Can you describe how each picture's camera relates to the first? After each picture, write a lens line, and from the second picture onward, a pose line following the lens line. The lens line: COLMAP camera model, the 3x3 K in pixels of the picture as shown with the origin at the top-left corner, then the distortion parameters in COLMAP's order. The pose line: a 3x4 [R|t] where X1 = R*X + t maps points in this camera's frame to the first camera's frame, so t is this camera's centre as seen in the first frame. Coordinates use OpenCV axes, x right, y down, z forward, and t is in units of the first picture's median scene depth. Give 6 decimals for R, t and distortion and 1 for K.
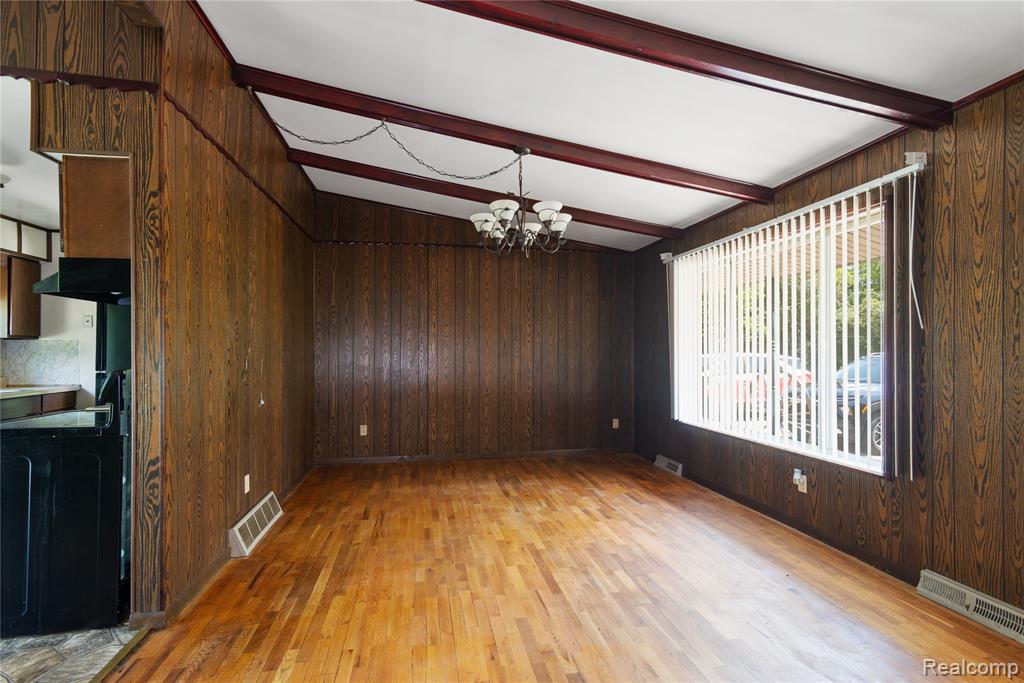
lens RADIAL K [[491.2, 0, 501.2], [0, 491.2, 349.5], [0, 0, 1]] dist [0.010861, -0.000150]
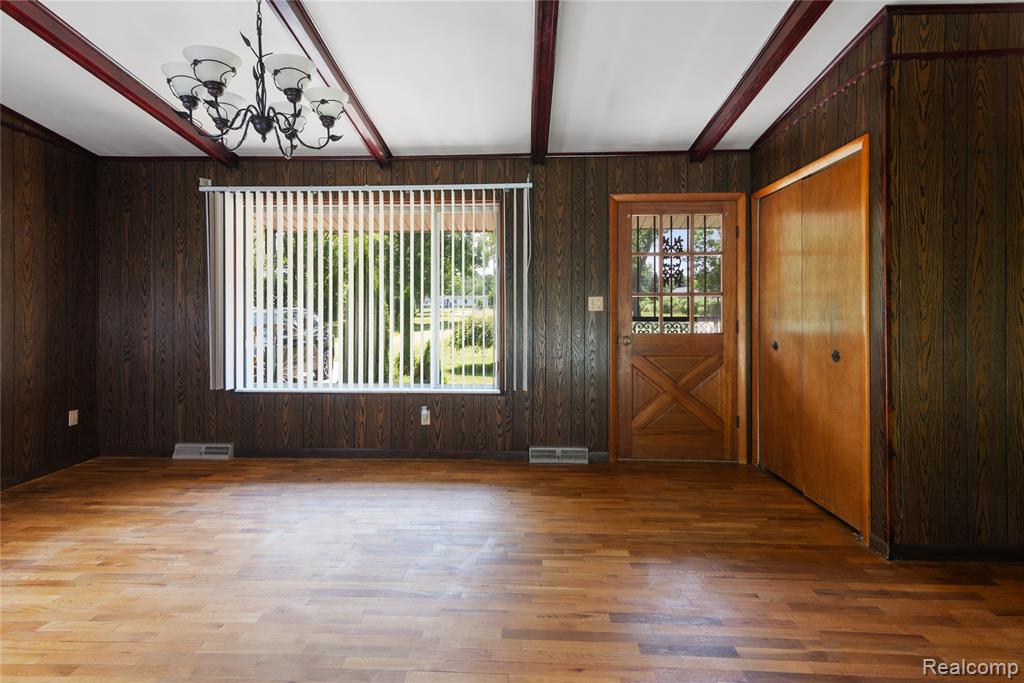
lens RADIAL K [[499.3, 0, 498.7], [0, 499.3, 311.0], [0, 0, 1]] dist [0.013170, 0.000140]
pose [[0.209762, -0.000719, 0.977752, -0.521610], [-0.005725, 0.999982, 0.001964, 0.013465], [-0.977736, -0.006010, 0.209754, 0.579755]]
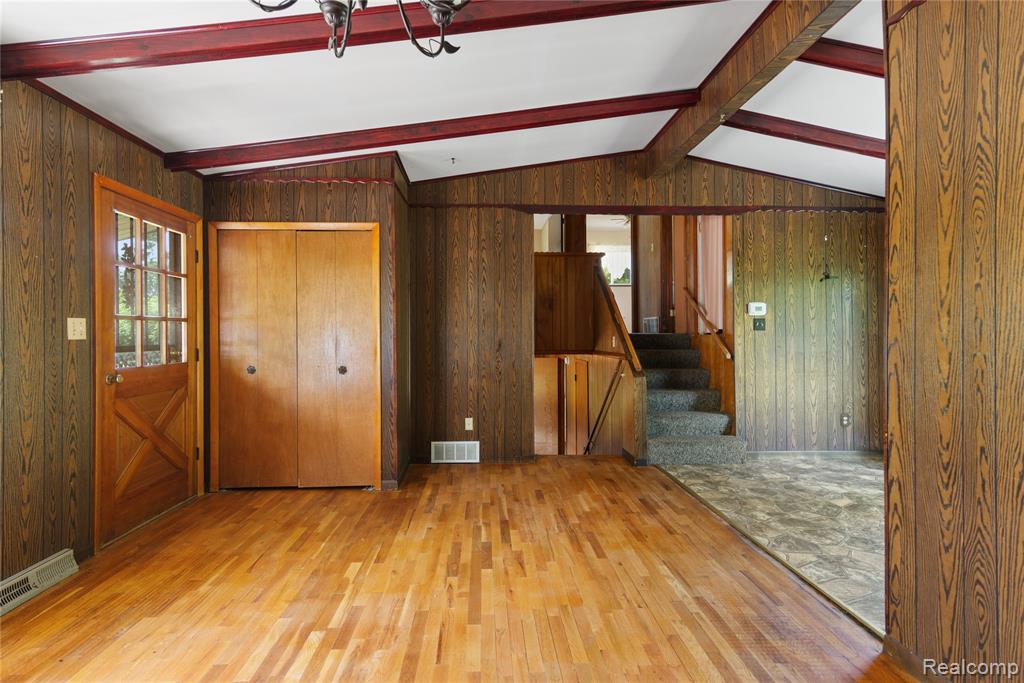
lens RADIAL K [[501.1, 0, 509.0], [0, 501.1, 334.5], [0, 0, 1]] dist [0.012722, -0.000001]
pose [[-0.994486, 0.002835, 0.104829, -0.084649], [0.002091, 0.999972, -0.007207, 0.013318], [-0.104846, -0.006948, -0.994464, 1.321081]]
